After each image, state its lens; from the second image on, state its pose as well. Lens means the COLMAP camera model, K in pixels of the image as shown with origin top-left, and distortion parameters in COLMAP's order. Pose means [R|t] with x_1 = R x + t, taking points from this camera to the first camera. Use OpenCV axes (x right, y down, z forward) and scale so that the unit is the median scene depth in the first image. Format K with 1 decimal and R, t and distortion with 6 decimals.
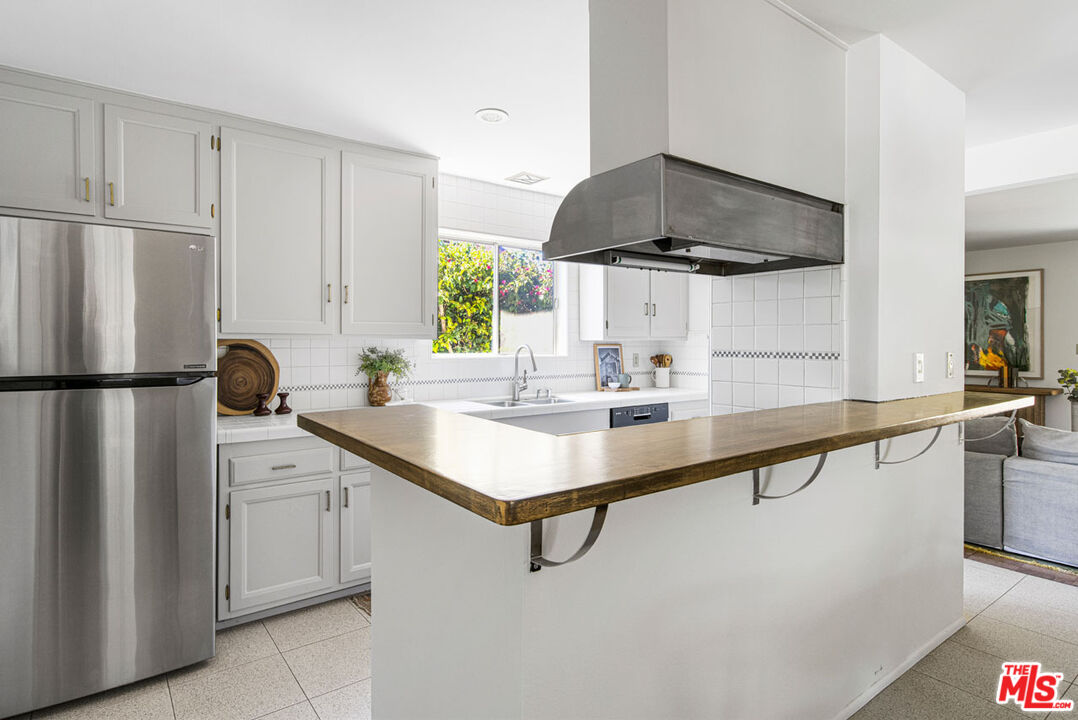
lens RADIAL K [[578.1, 0, 531.2], [0, 578.1, 353.2], [0, 0, 1]] dist [0.005801, 0.000865]
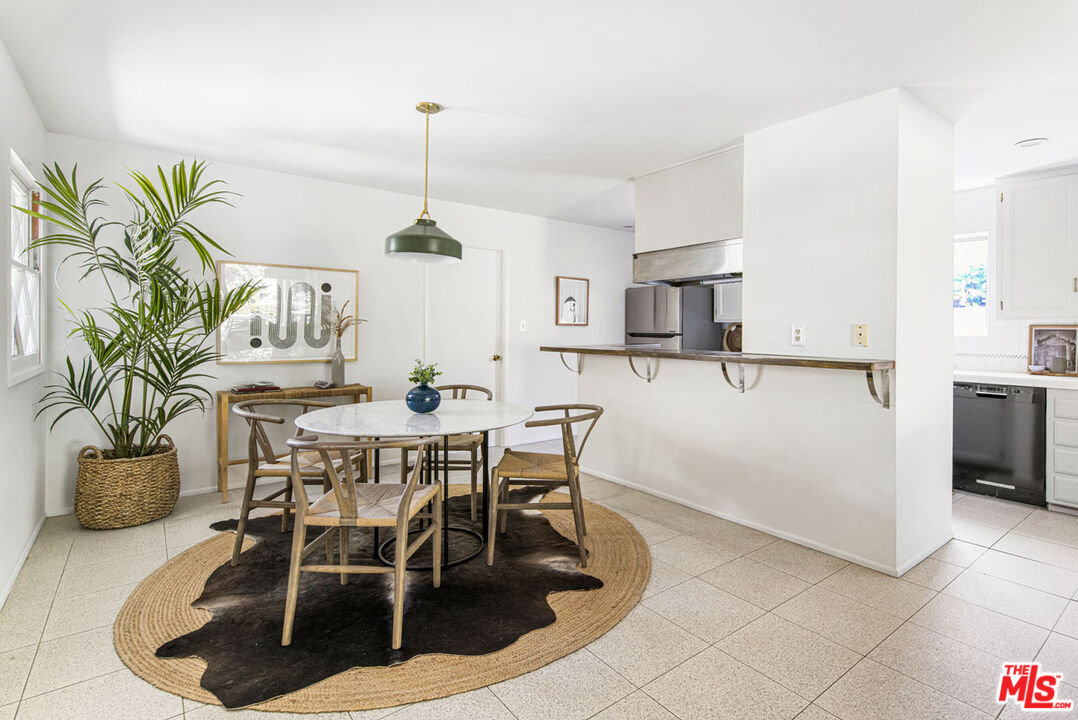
lens RADIAL K [[528.7, 0, 581.1], [0, 528.7, 335.4], [0, 0, 1]] dist [0.001517, -0.000956]
pose [[0.042366, 0.009531, -0.999057, 0.970393], [-0.026292, 0.999619, 0.008422, 0.013466], [0.998756, 0.025910, 0.042601, 0.204798]]
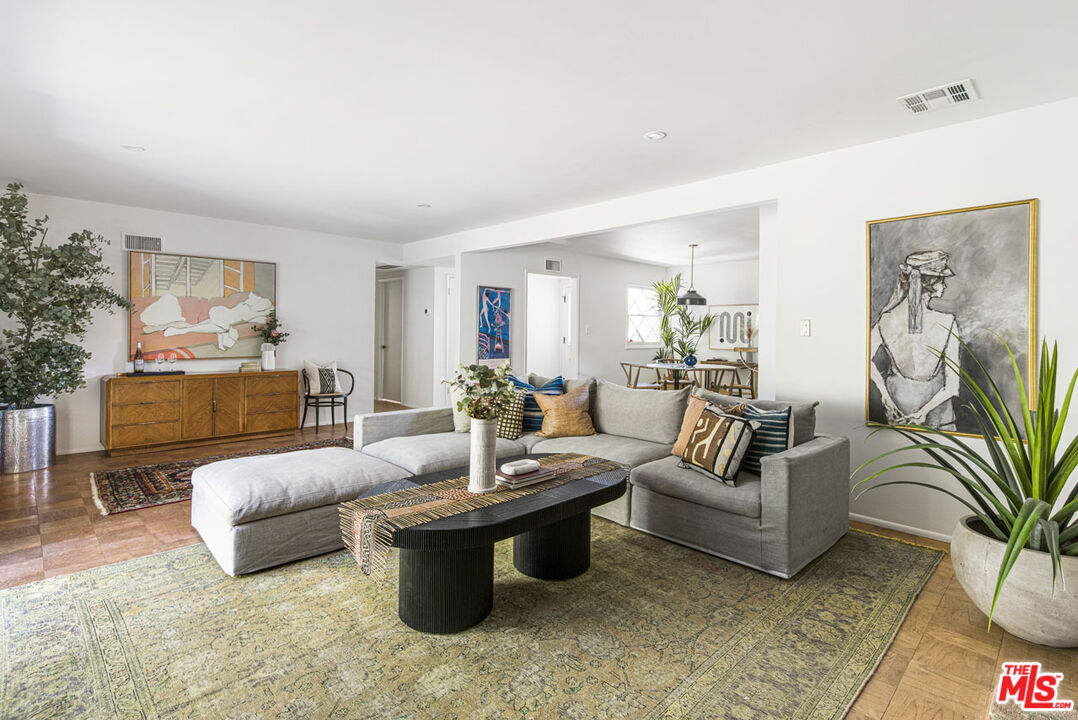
lens RADIAL K [[528.7, 0, 557.0], [0, 528.7, 332.2], [0, 0, 1]] dist [0.001517, -0.000956]
pose [[-0.987163, -0.008911, -0.159467, 0.992393], [-0.011672, 0.999798, 0.016388, -0.008671], [0.159289, 0.018039, -0.987067, 1.557969]]
